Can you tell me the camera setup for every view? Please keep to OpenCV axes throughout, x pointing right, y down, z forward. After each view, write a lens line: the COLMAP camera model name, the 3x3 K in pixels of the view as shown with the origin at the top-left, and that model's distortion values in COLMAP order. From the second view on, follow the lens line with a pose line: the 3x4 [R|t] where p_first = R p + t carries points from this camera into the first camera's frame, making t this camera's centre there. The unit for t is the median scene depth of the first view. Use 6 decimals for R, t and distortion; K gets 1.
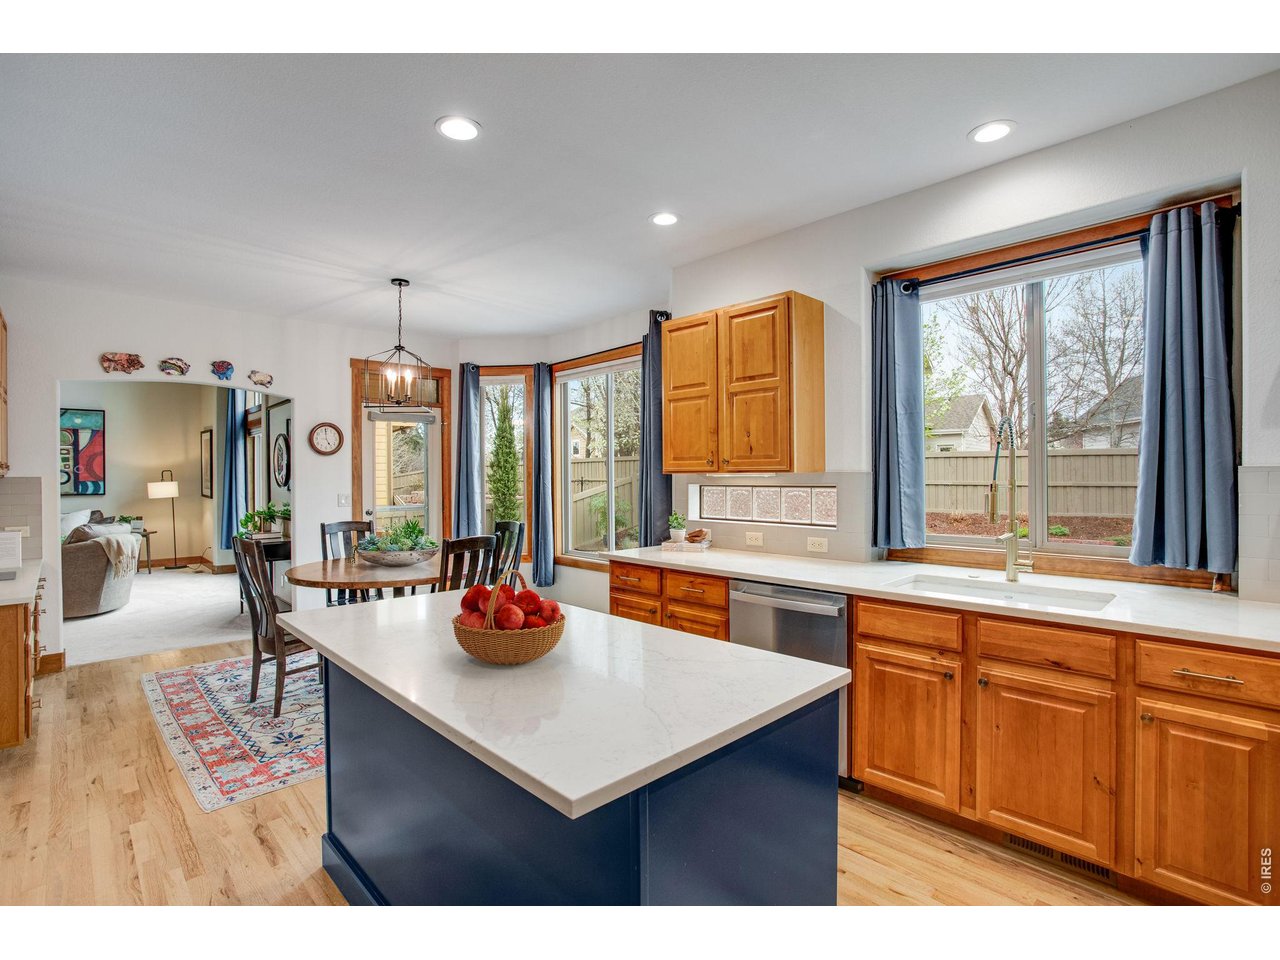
lens RADIAL K [[632.0, 0, 640.0], [0, 632.0, 480.0], [0, 0, 1]] dist [-0.000558, -0.000439]
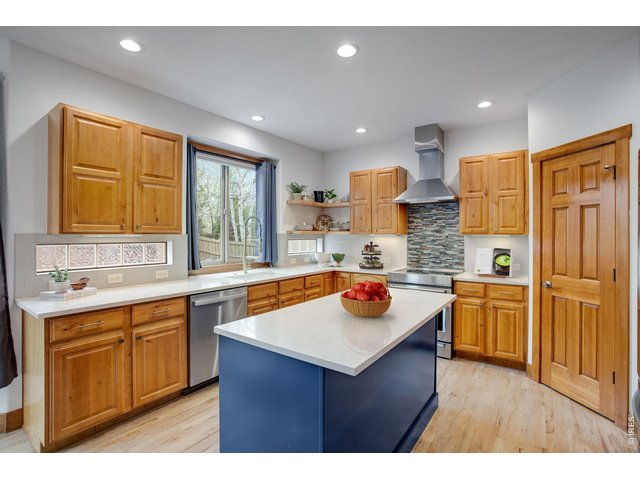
lens RADIAL K [[316.0, 0, 320.0], [0, 316.0, 240.0], [0, 0, 1]] dist [-0.000558, -0.000439]
pose [[-0.156862, -0.010447, 0.987565, -1.691536], [0.007251, 0.999905, 0.011730, -0.007902], [-0.987594, 0.009000, -0.156772, 1.724369]]
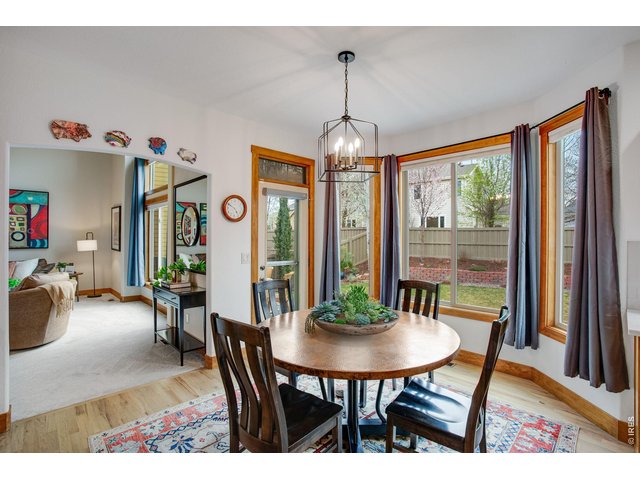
lens RADIAL K [[308.5, 0, 320.8], [0, 308.5, 238.8], [0, 0, 1]] dist [-0.005398, 0.000368]
pose [[0.999542, 0.011059, 0.028163, -0.225164], [-0.010950, 0.999932, -0.004033, -0.003207], [-0.028206, 0.003723, 0.999595, 0.257460]]
